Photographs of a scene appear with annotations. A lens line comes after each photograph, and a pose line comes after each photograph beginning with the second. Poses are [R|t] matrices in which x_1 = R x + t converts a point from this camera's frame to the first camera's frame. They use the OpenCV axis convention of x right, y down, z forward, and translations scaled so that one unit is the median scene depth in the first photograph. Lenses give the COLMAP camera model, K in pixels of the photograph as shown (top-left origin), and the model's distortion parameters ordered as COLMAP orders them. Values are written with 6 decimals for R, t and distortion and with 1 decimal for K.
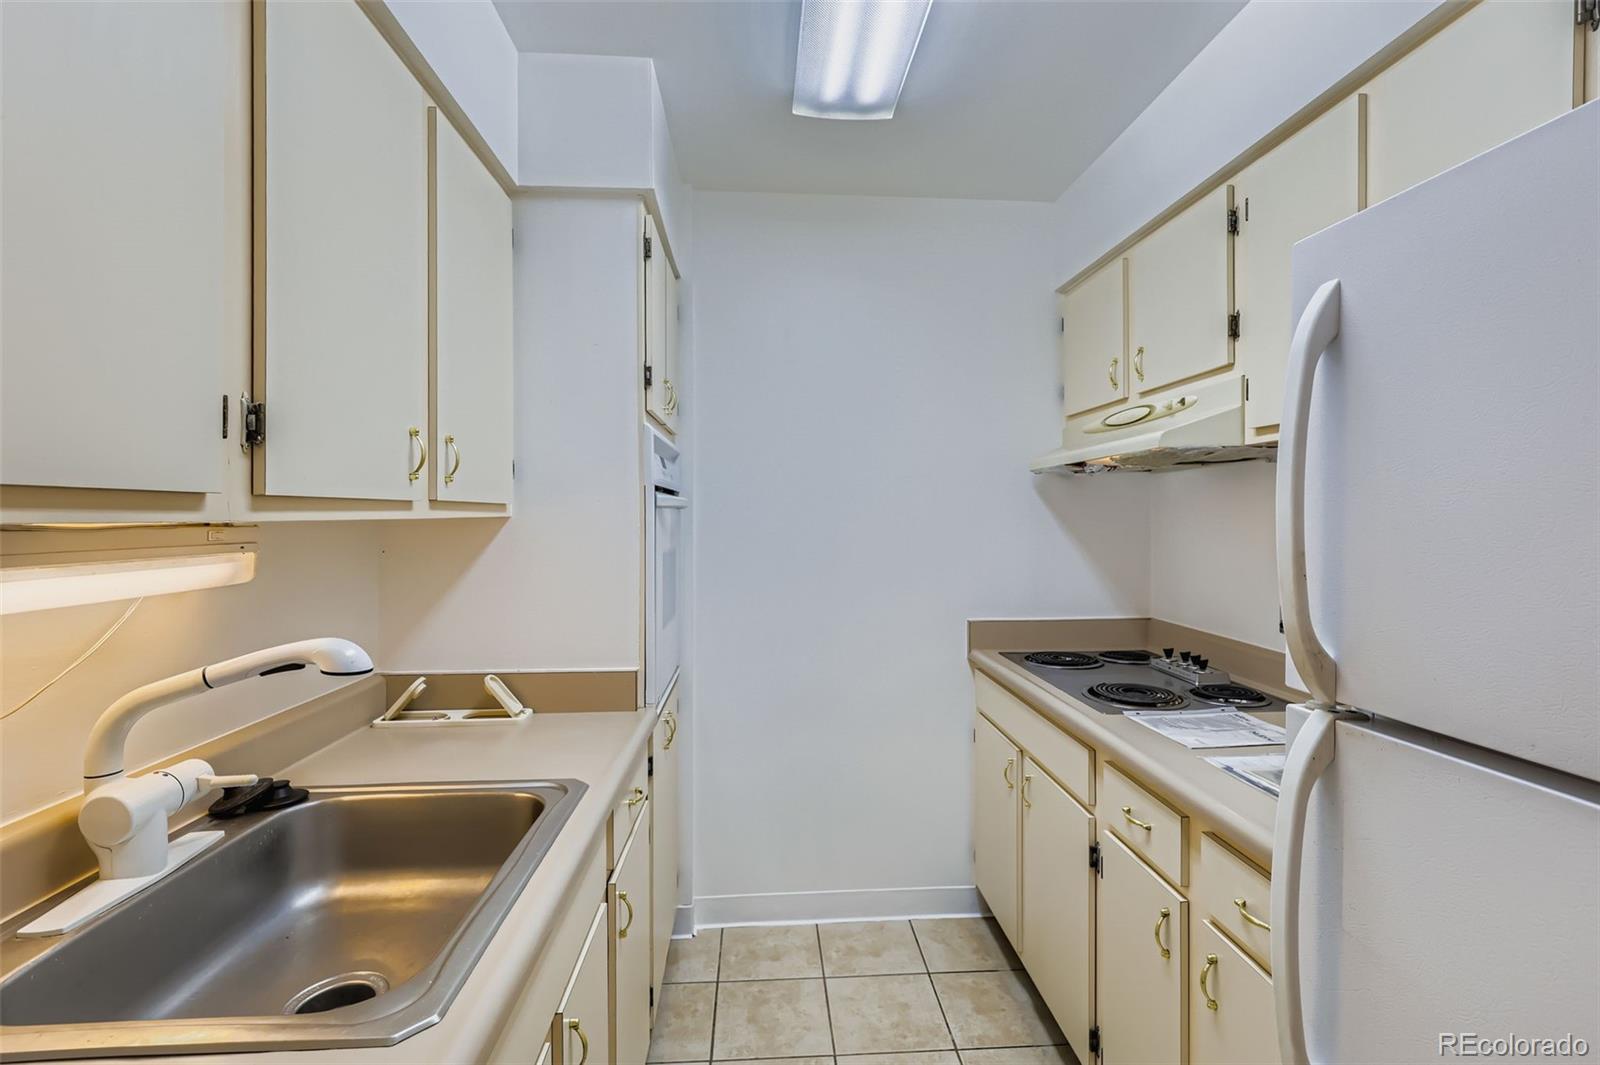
lens RADIAL K [[736.9, 0, 796.2], [0, 736.9, 520.7], [0, 0, 1]] dist [0.004100, -0.002730]
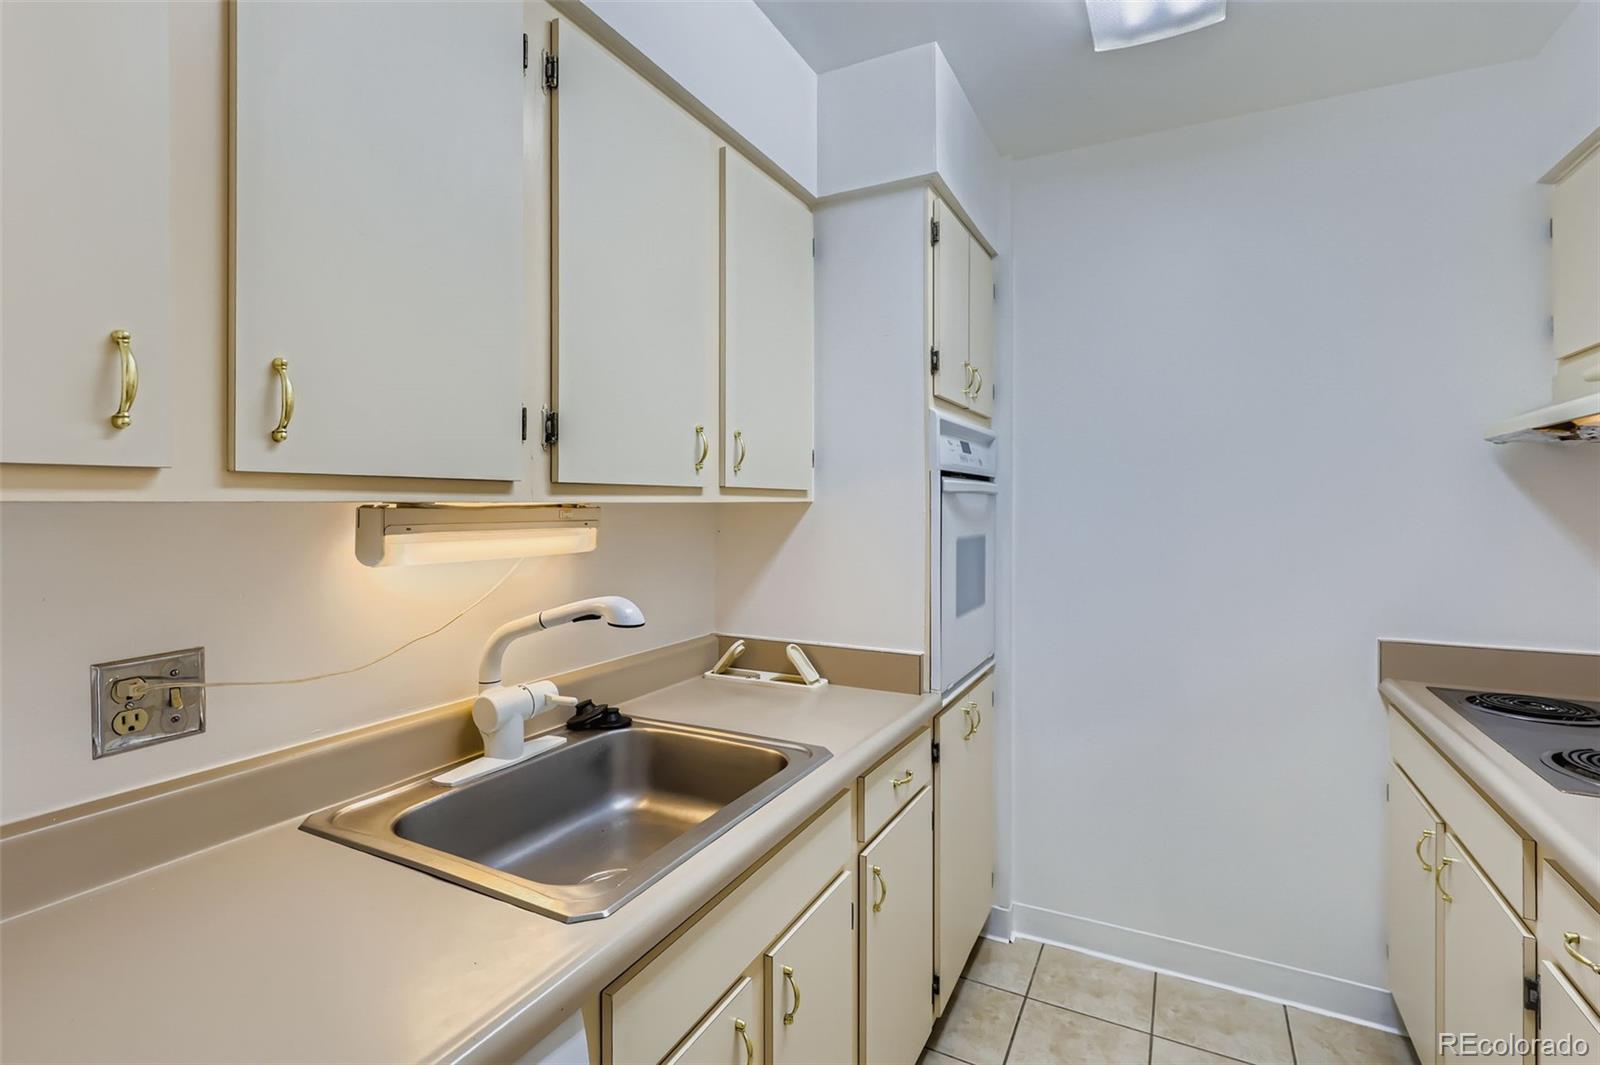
lens RADIAL K [[736.9, 0, 790.1], [0, 736.9, 508.1], [0, 0, 1]] dist [0.004100, -0.002730]
pose [[0.857181, 0.005387, -0.514987, 0.147474], [-0.006101, 0.999981, 0.000305, 0.003850], [0.514979, 0.002880, 0.857198, 0.045729]]
